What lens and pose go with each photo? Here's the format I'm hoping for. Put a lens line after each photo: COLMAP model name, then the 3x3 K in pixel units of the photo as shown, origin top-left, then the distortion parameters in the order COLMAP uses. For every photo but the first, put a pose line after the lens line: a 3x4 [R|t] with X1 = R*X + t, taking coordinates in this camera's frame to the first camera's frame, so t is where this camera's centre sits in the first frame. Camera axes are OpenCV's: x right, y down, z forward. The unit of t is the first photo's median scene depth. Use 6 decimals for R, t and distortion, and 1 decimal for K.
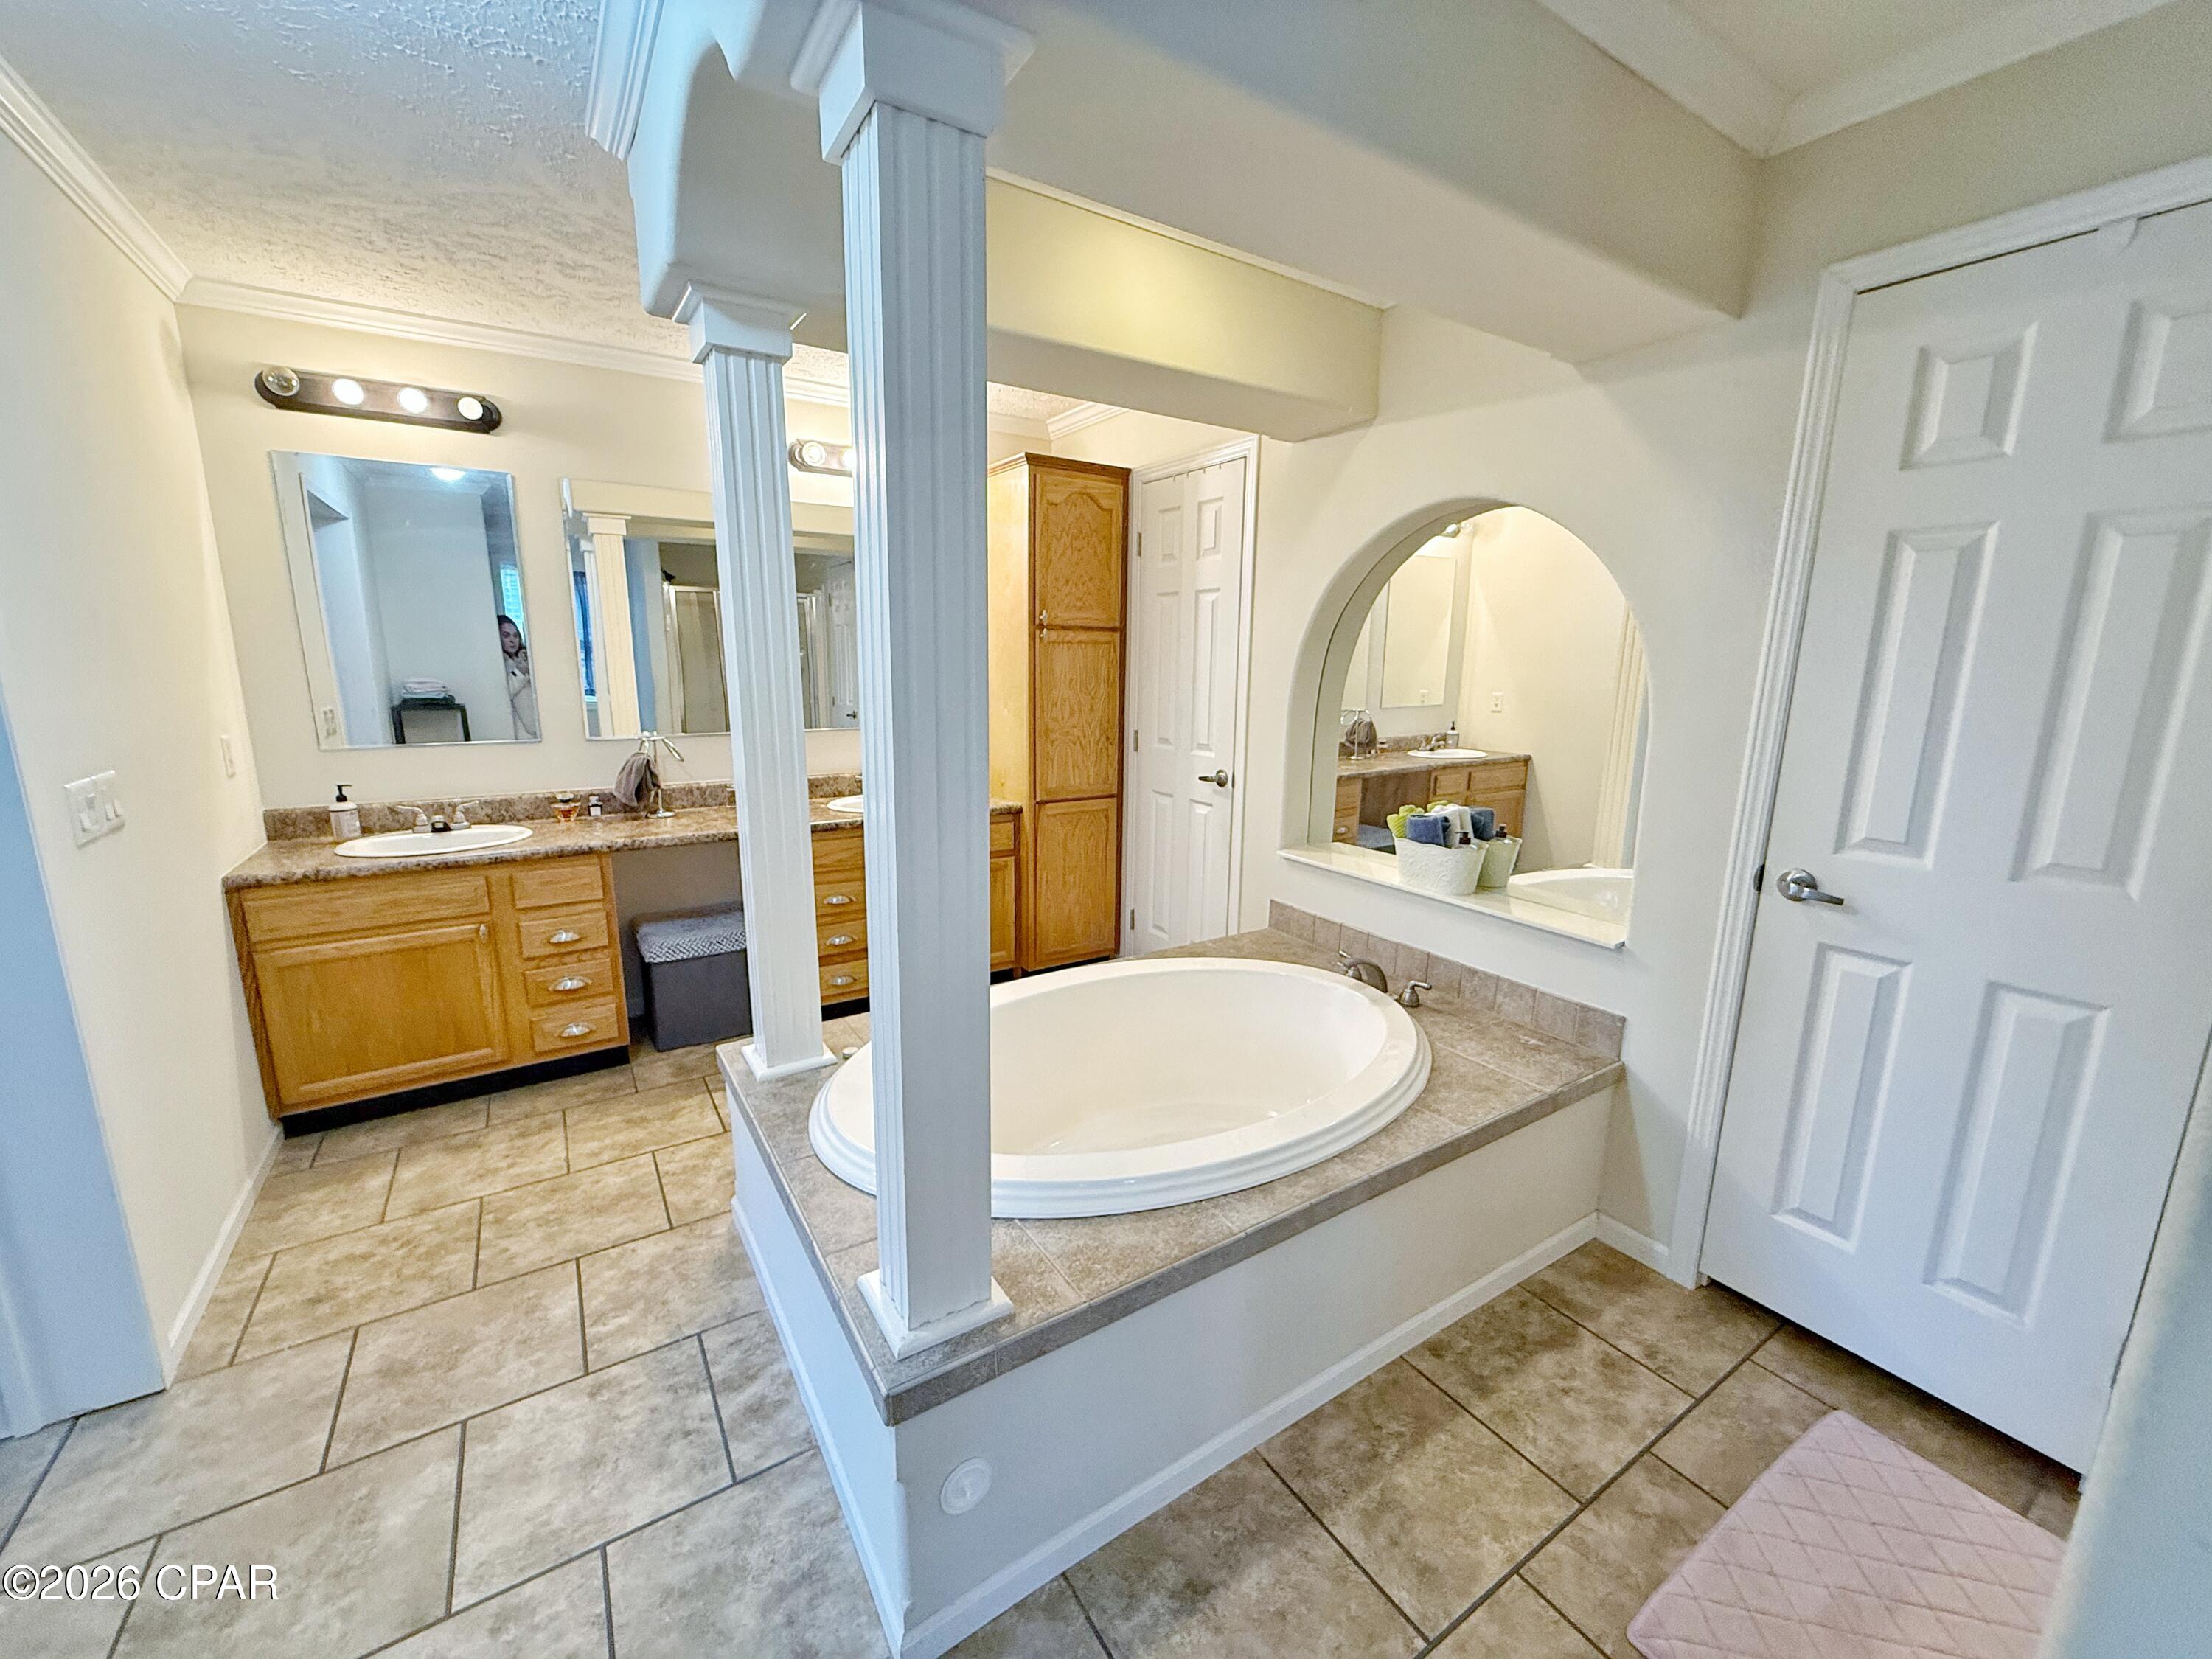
lens RADIAL K [[878.4, 0, 1105.7], [0, 878.4, 829.3], [0, 0, 1]] dist [0.001843, -0.000727]
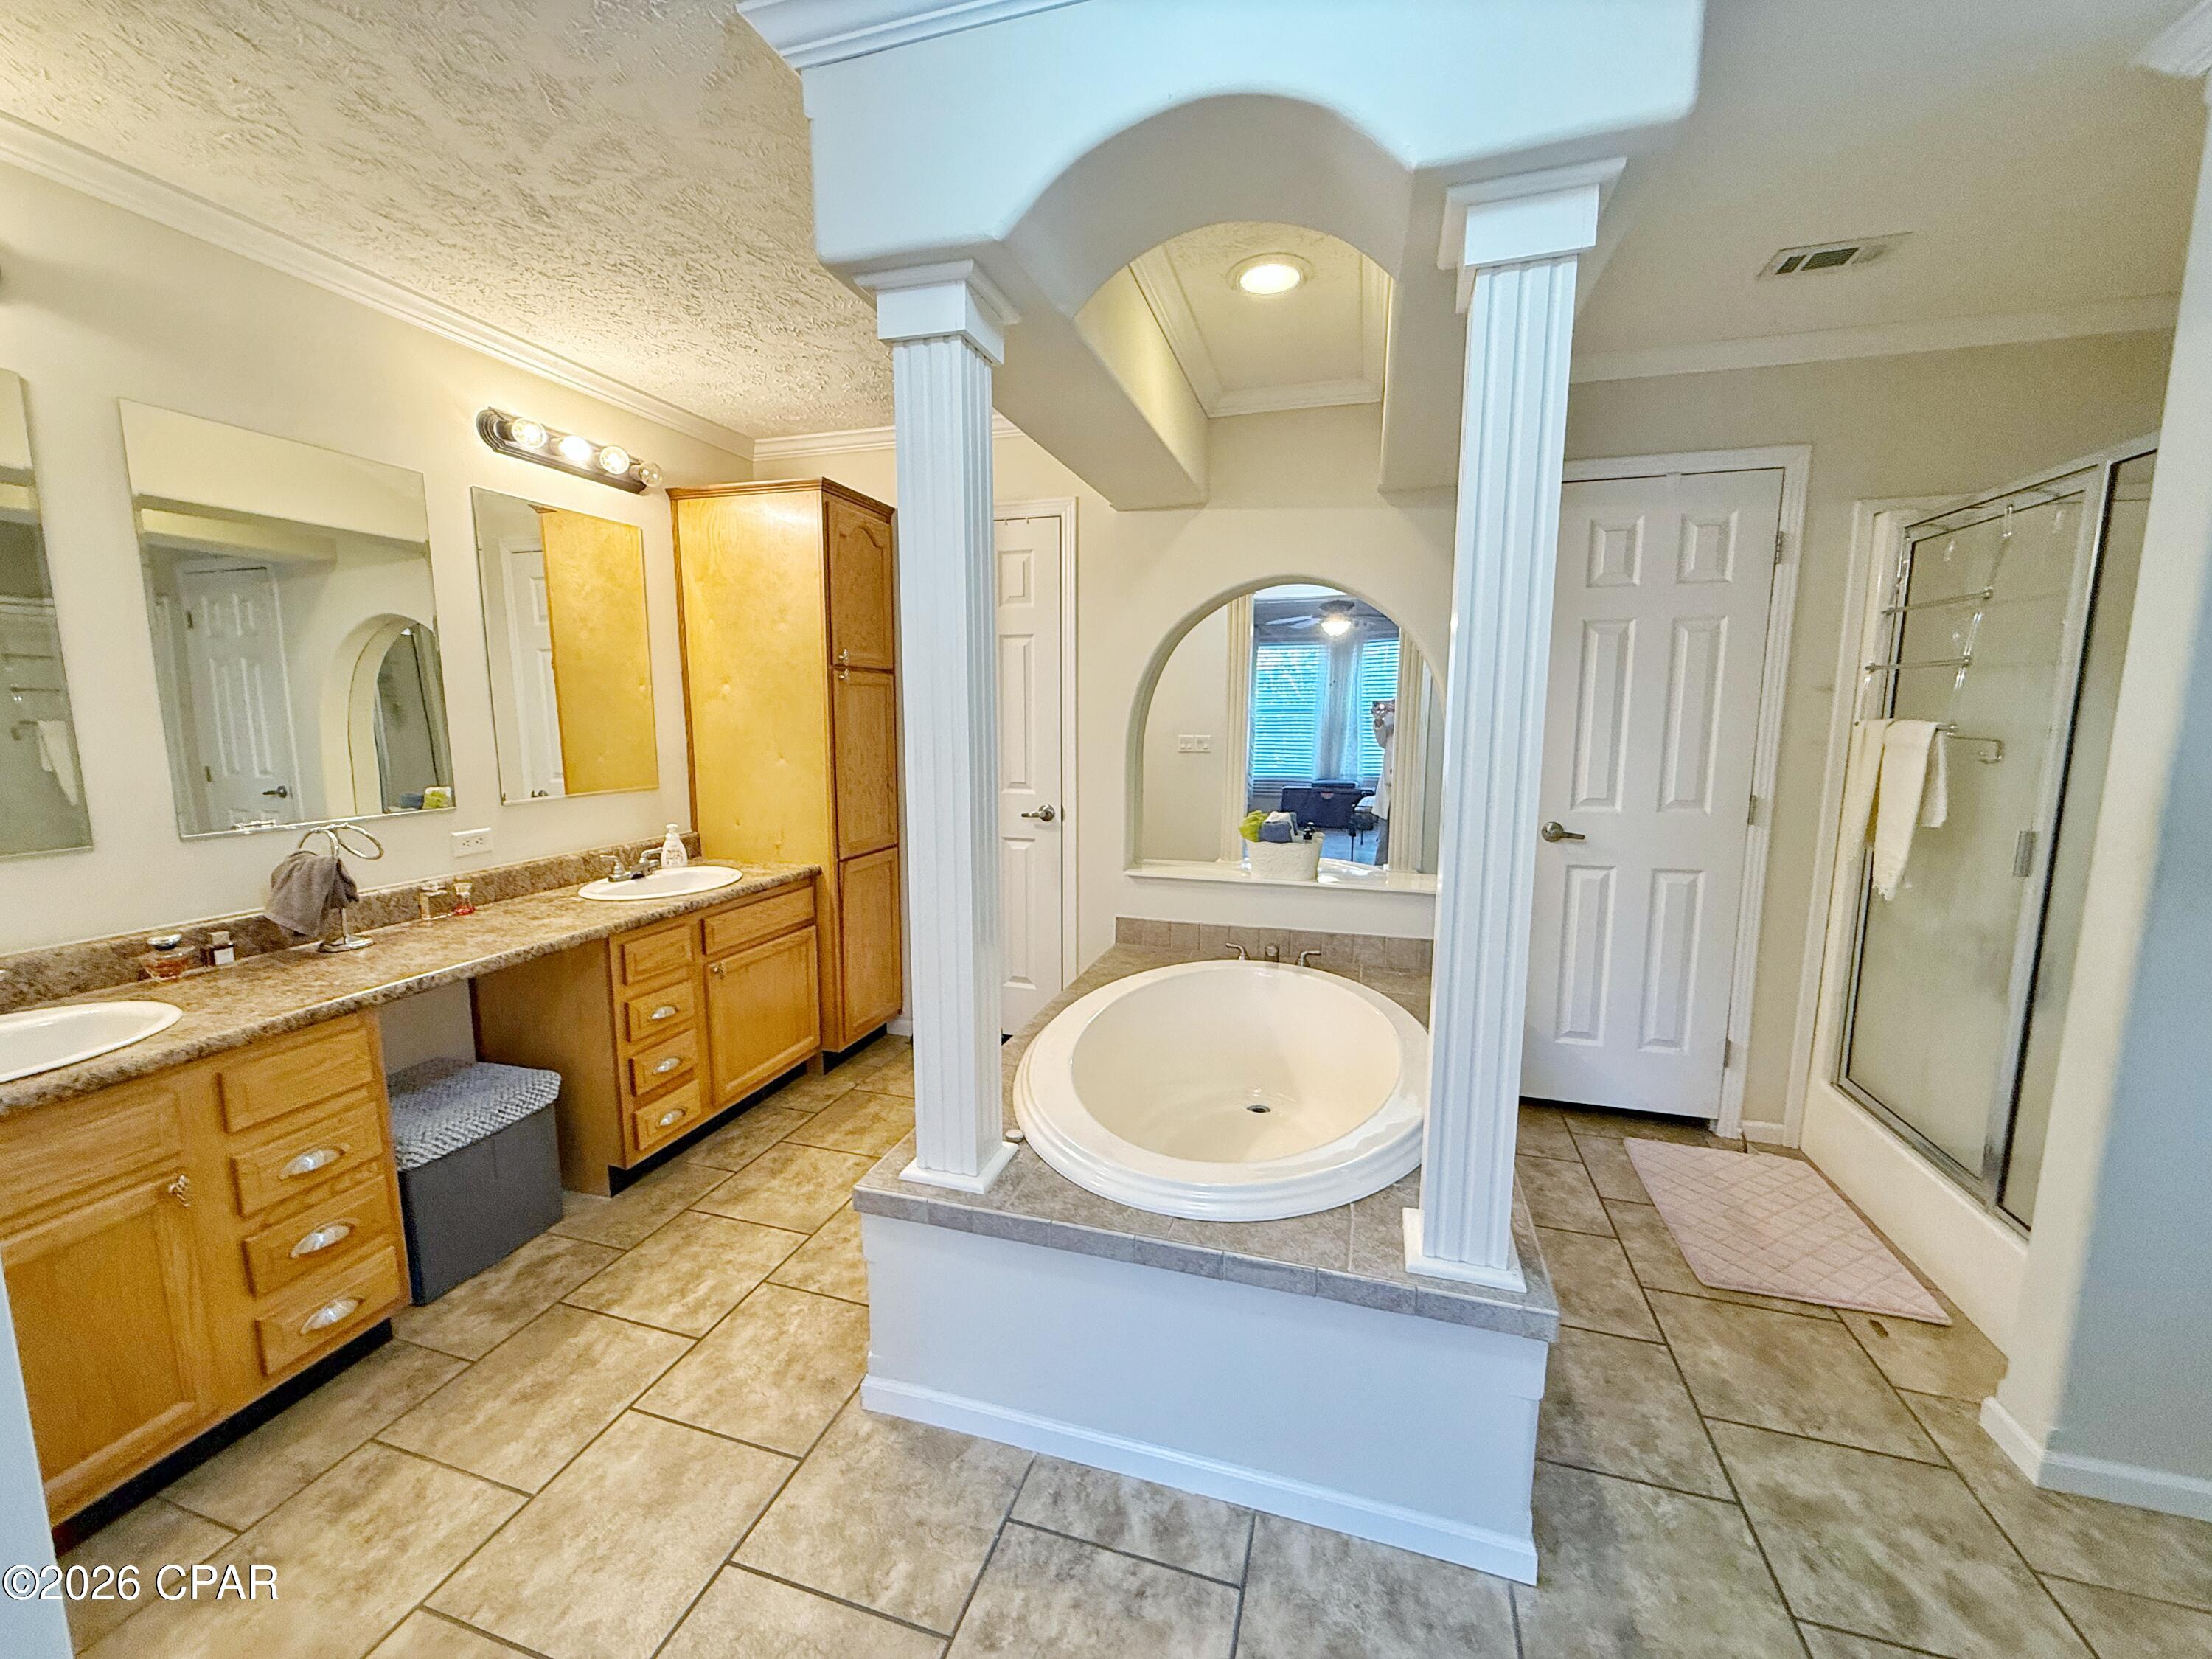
lens RADIAL K [[878.4, 0, 1103.7], [0, 878.4, 827.3], [0, 0, 1]] dist [0.001843, -0.000727]
pose [[0.762534, -0.095676, 0.639834, -0.587366], [0.132838, 0.991086, -0.010113, -0.025644], [-0.633164, 0.092706, 0.768446, 0.181203]]
